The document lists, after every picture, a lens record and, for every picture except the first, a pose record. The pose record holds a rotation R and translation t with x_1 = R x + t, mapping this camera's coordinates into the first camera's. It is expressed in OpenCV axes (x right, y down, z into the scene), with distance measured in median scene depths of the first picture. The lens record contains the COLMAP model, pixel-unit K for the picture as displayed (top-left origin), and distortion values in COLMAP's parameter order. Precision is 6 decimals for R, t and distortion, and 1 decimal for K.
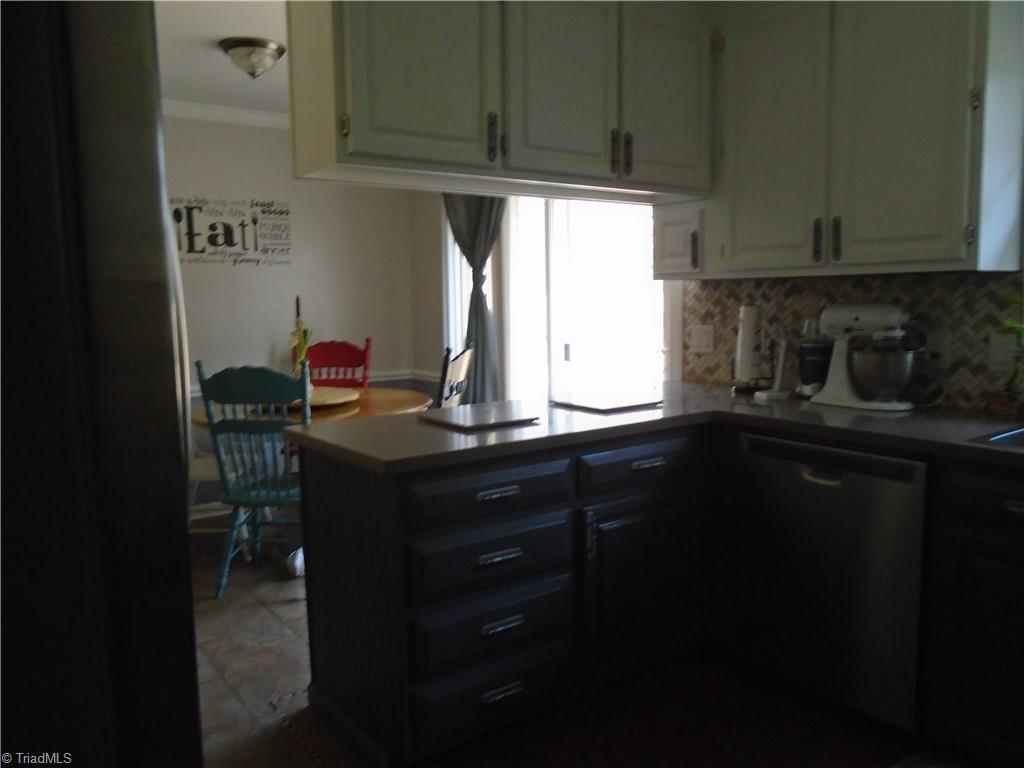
lens RADIAL K [[790.3, 0, 500.7], [0, 790.3, 361.6], [0, 0, 1]] dist [0.000342, -0.004802]
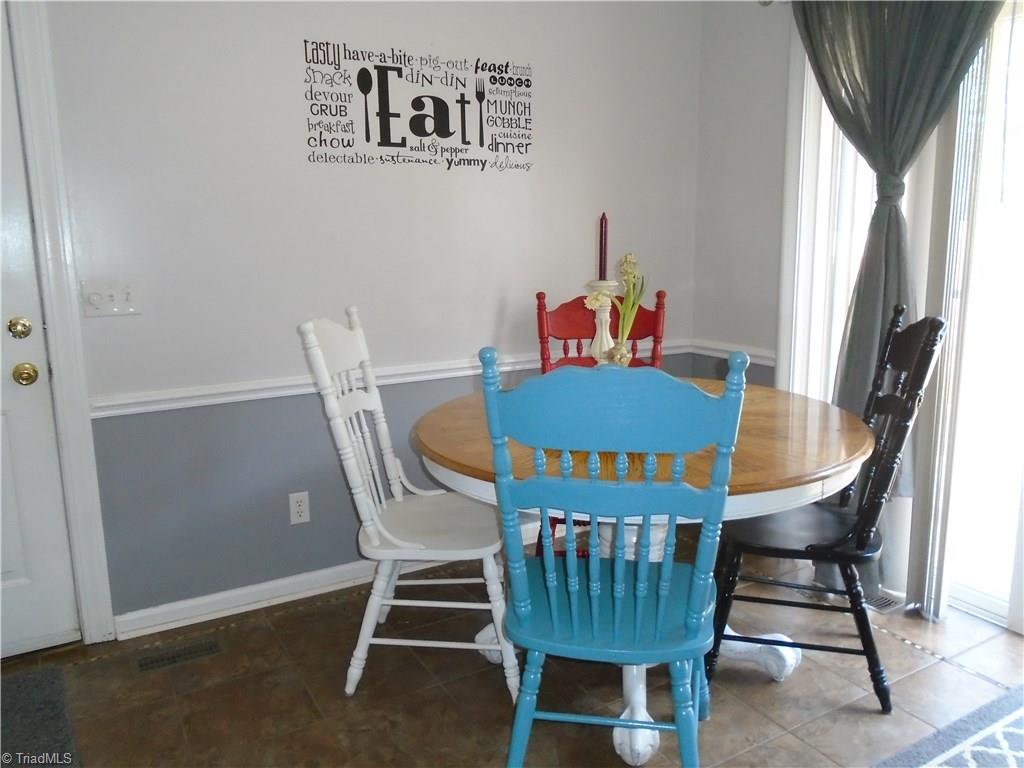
lens RADIAL K [[790.3, 0, 510.4], [0, 790.3, 379.3], [0, 0, 1]] dist [0.000342, -0.004802]
pose [[0.994376, 0.021004, -0.103808, -0.222553], [-0.011630, 0.995865, 0.090096, -0.015574], [0.105271, -0.088382, 0.990508, 0.384256]]
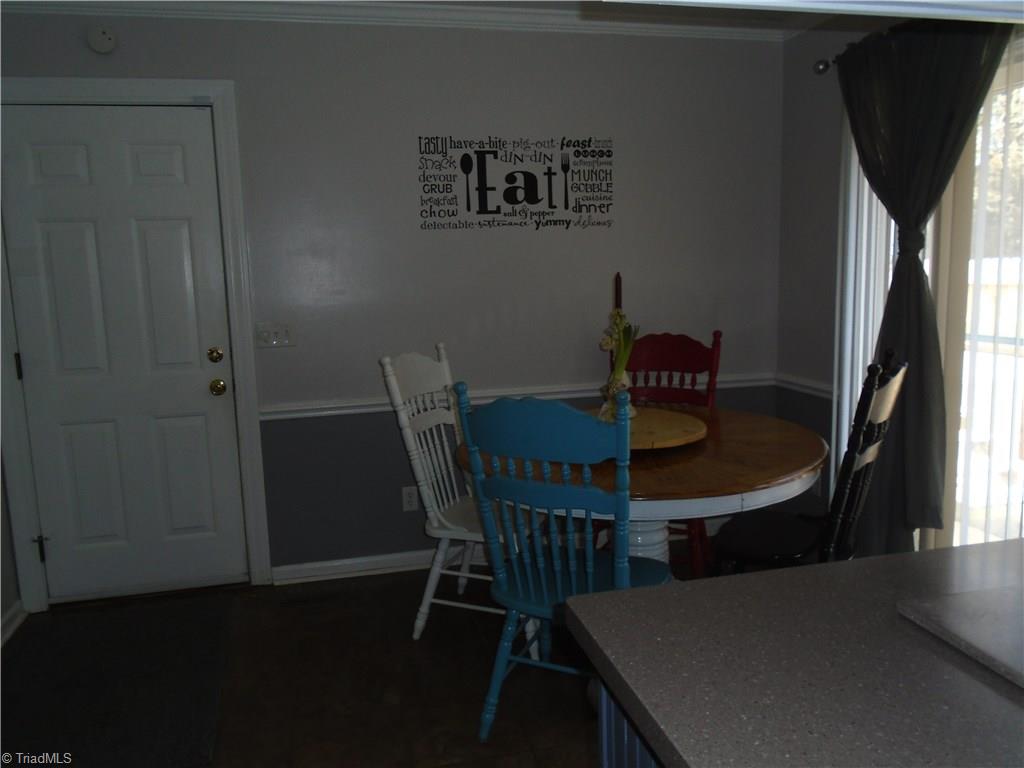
lens RADIAL K [[790.3, 0, 502.1], [0, 790.3, 380.8], [0, 0, 1]] dist [0.000342, -0.004802]
pose [[0.920583, 0.048700, -0.387498, -0.072649], [-0.021964, 0.997081, 0.073130, -0.033291], [0.389928, -0.058811, 0.918965, 0.295845]]
